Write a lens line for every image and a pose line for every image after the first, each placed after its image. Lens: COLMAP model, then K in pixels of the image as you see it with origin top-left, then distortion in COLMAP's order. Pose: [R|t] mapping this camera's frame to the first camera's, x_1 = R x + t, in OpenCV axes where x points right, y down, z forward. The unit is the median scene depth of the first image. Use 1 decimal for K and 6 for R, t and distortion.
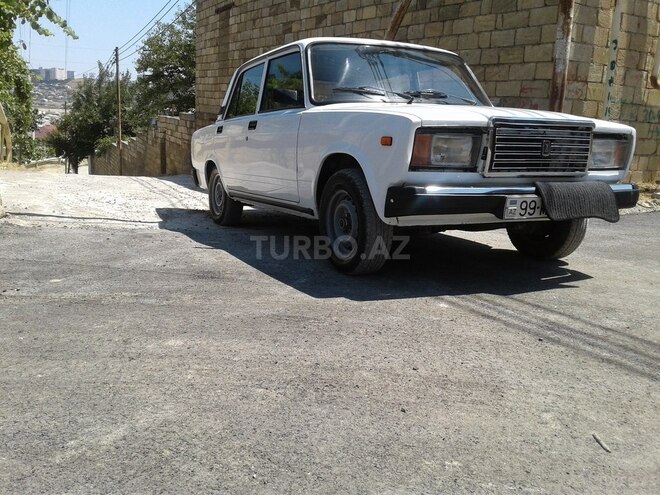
lens RADIAL K [[626.1, 0, 323.0], [0, 626.1, 242.5], [0, 0, 1]] dist [0.087554, -0.205210]
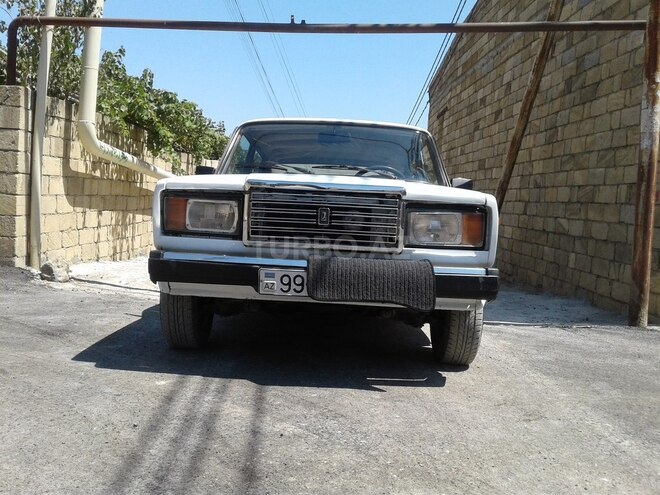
lens RADIAL K [[621.0, 0, 330.0], [0, 621.0, 247.5], [0, 0, 1]] dist [0.119202, -0.234559]
pose [[0.889997, 0.031818, -0.454855, 0.742834], [-0.103115, 0.985764, -0.132804, 0.004101], [0.444154, 0.165098, 0.880608, 0.263065]]
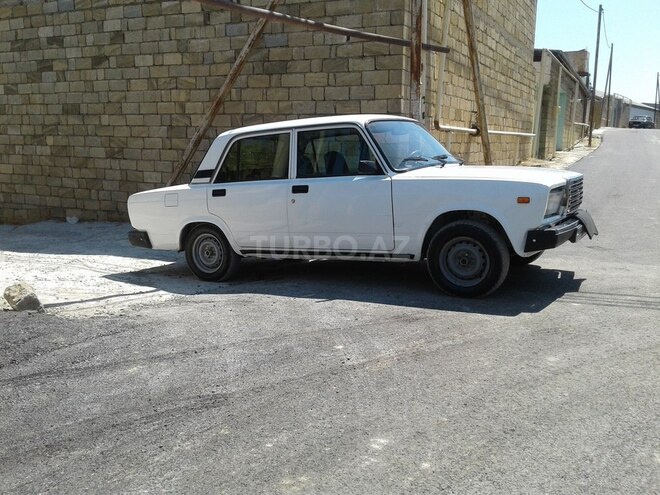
lens RADIAL K [[621.0, 0, 330.0], [0, 621.0, 247.5], [0, 0, 1]] dist [0.119202, -0.234559]
pose [[0.820453, -0.141888, 0.553827, -1.030112], [0.150468, 0.988152, 0.030254, -0.156674], [-0.551558, 0.058512, 0.832082, 0.044105]]
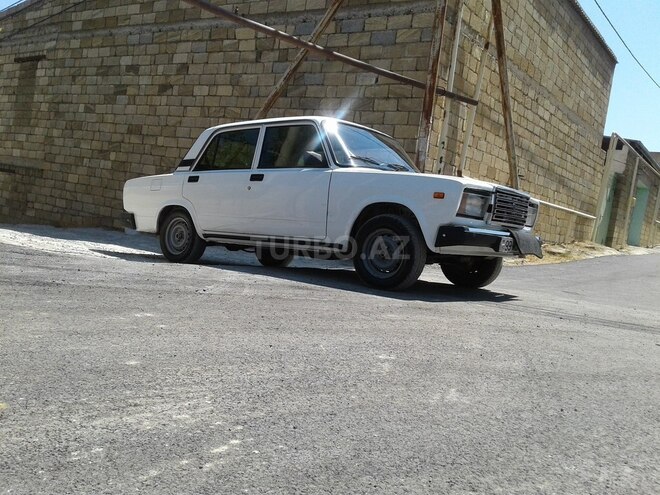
lens RADIAL K [[627.1, 0, 331.4], [0, 627.1, 249.2], [0, 0, 1]] dist [0.101022, -0.233059]
pose [[0.898278, 0.042564, 0.437362, -0.735570], [0.004358, 0.994386, -0.105726, 0.115387], [-0.439406, 0.096878, 0.893049, -0.197157]]
